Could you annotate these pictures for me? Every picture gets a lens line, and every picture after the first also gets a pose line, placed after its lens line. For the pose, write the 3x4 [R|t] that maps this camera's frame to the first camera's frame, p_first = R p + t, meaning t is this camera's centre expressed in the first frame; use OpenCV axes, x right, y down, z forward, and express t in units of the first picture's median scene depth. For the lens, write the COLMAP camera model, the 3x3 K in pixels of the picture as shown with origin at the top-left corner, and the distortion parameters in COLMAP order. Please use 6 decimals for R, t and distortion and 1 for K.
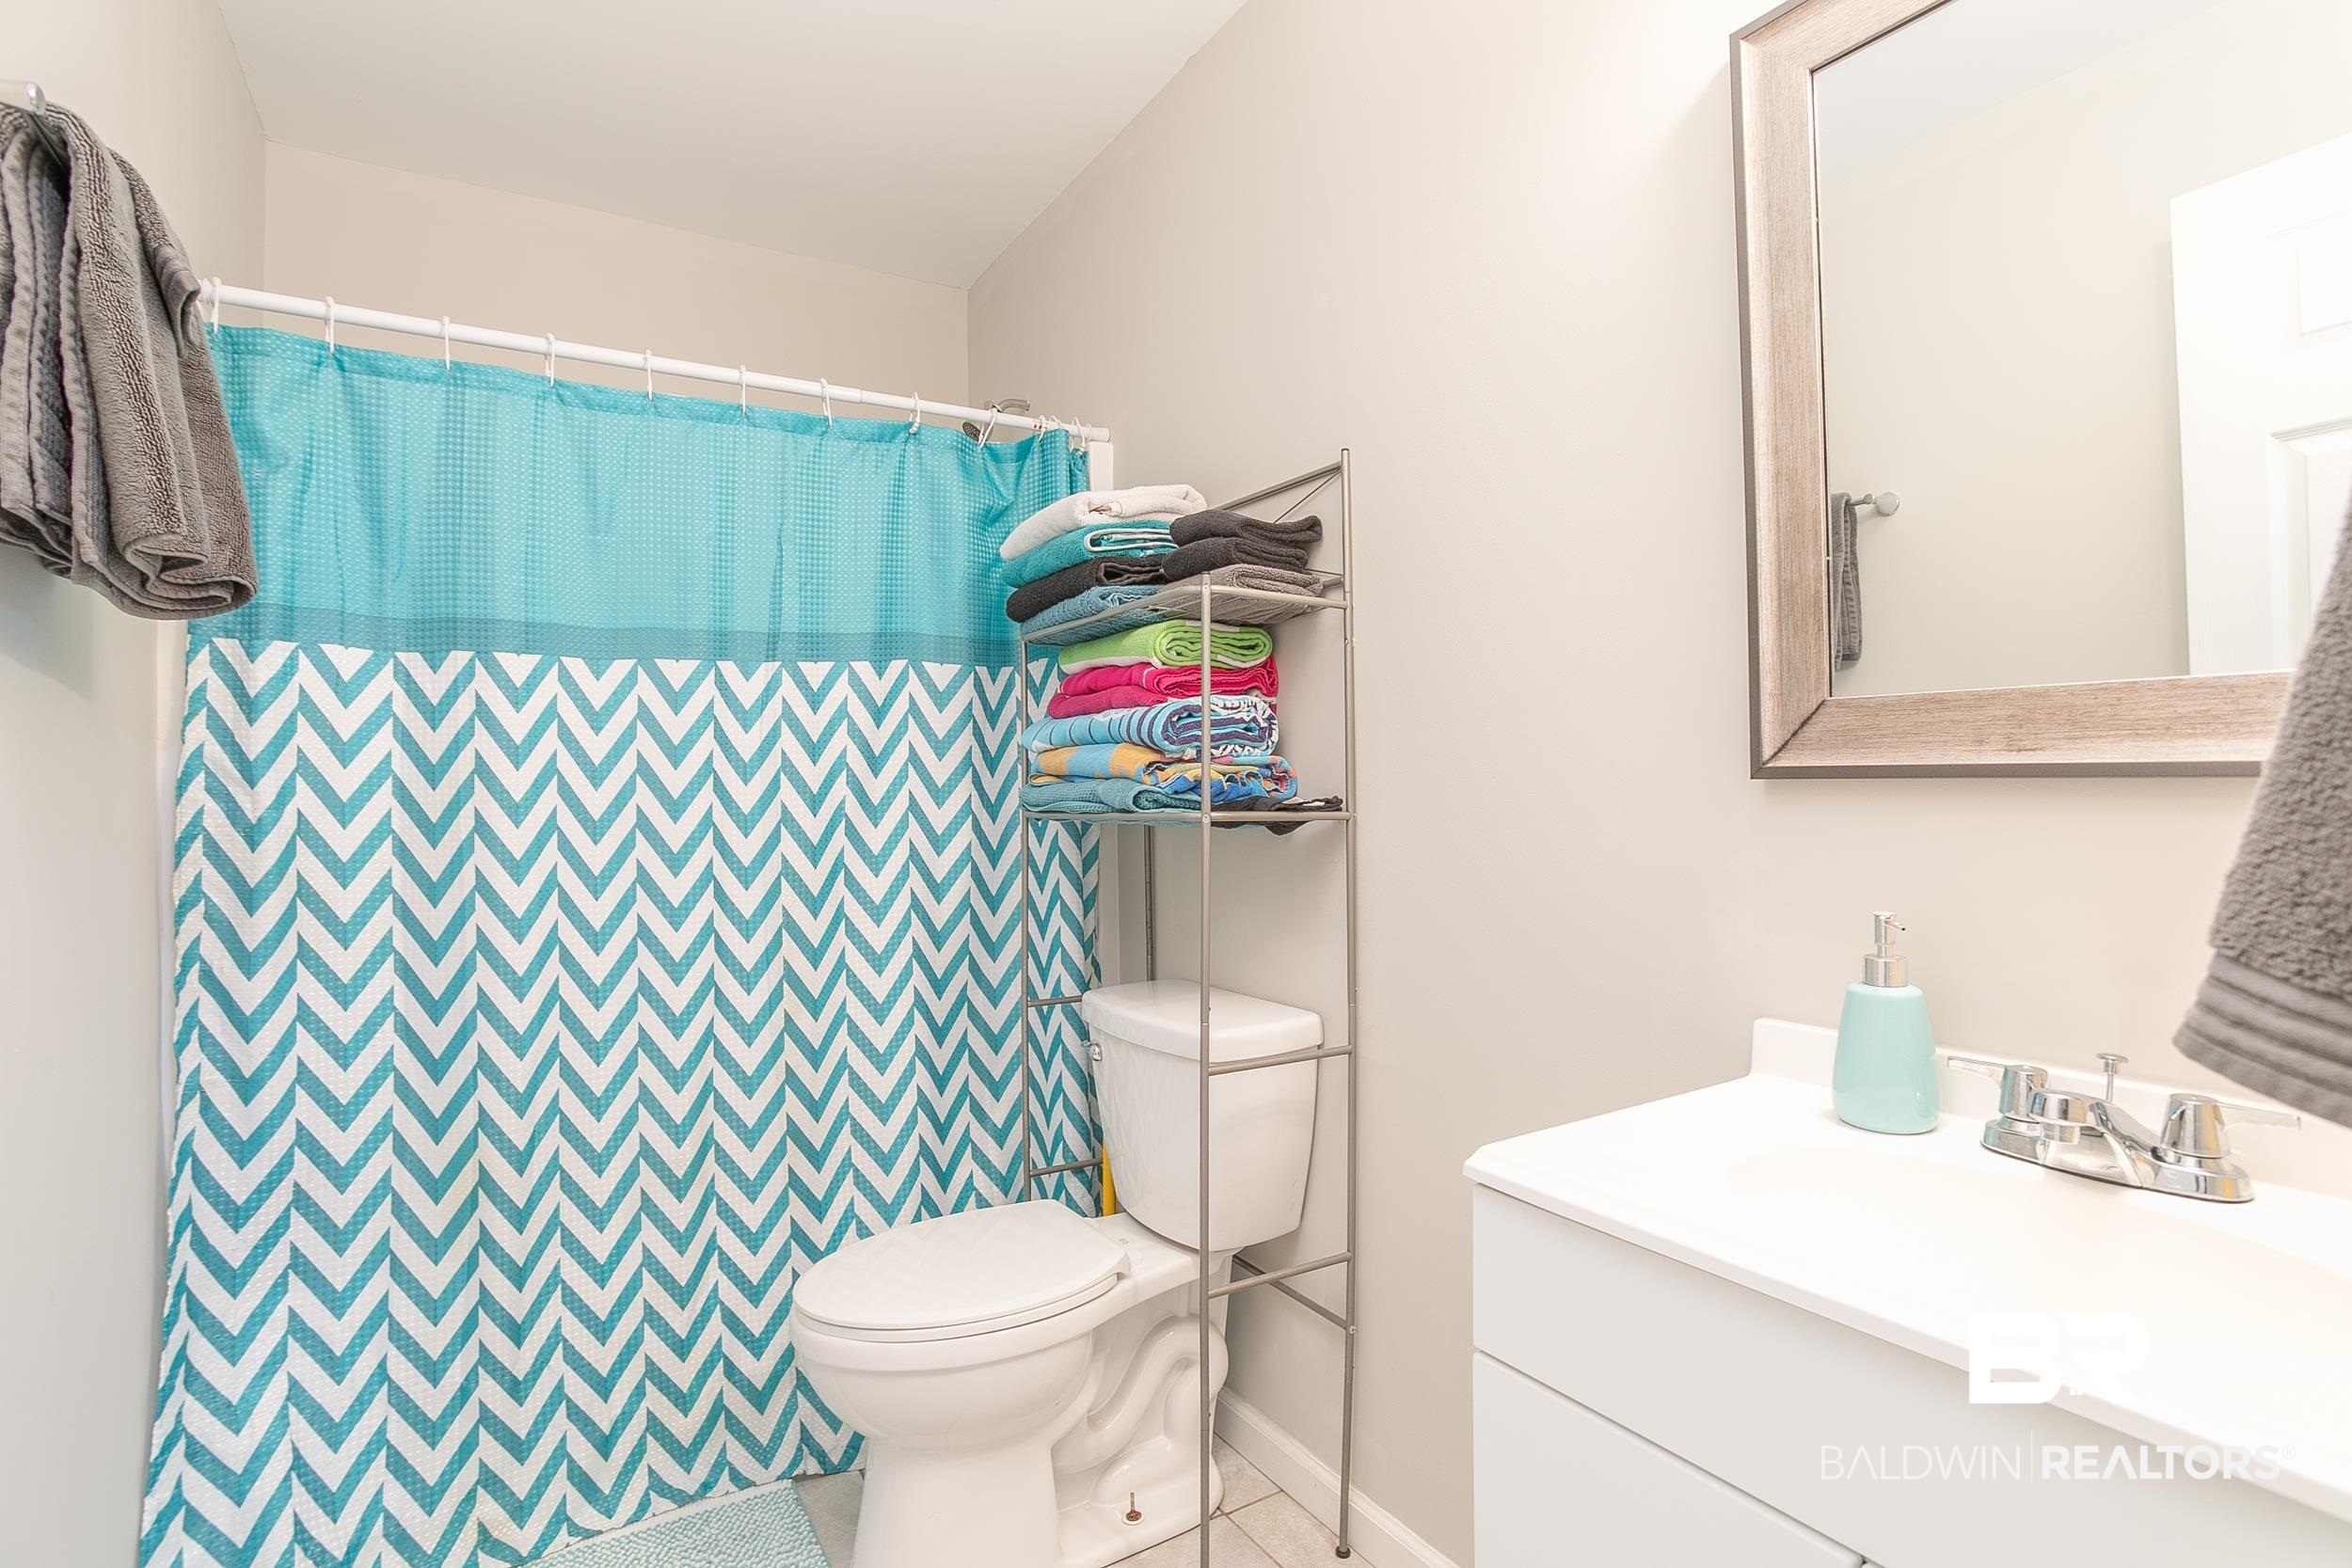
lens RADIAL K [[1164.3, 0, 1190.2], [0, 1164.3, 764.0], [0, 0, 1]] dist [-0.064522, 0.029749]
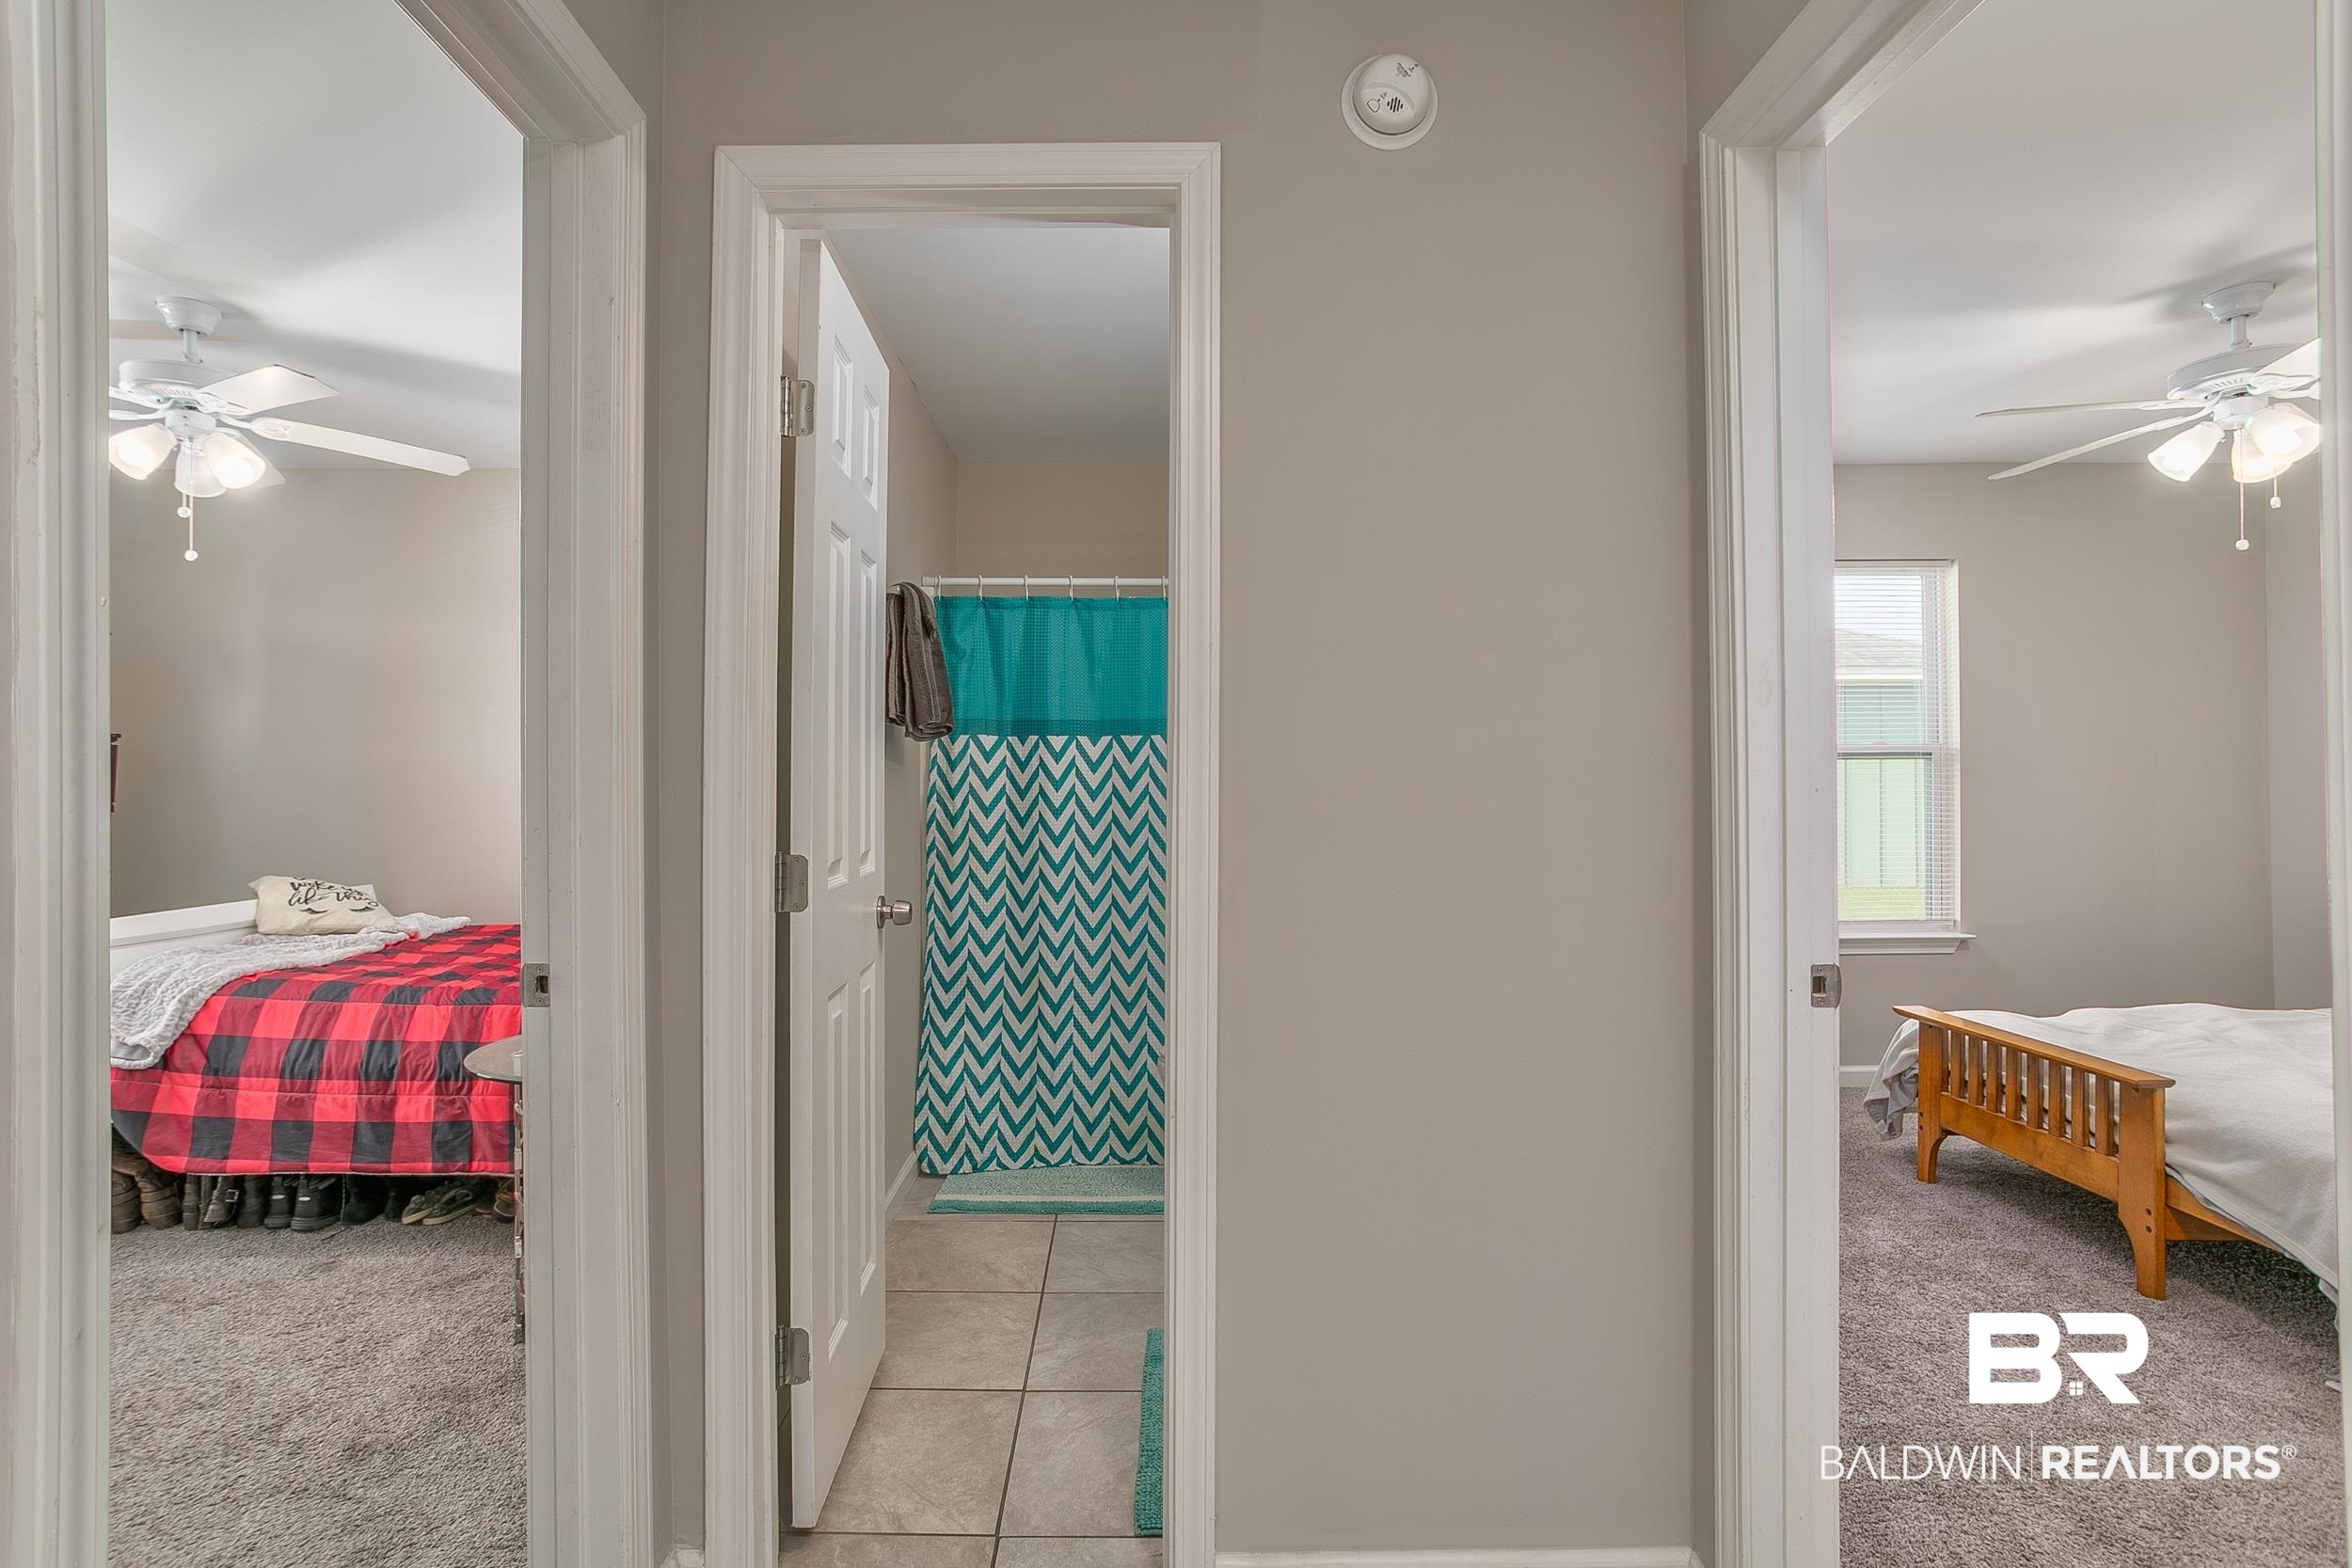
lens RADIAL K [[1164.3, 0, 1166.2], [0, 1164.3, 749.5], [0, 0, 1]] dist [-0.064522, 0.029749]
pose [[0.869573, -0.007551, -0.493747, 0.661091], [-0.000152, 0.999879, -0.015560, -0.041945], [0.493805, 0.013606, 0.869466, -0.779411]]
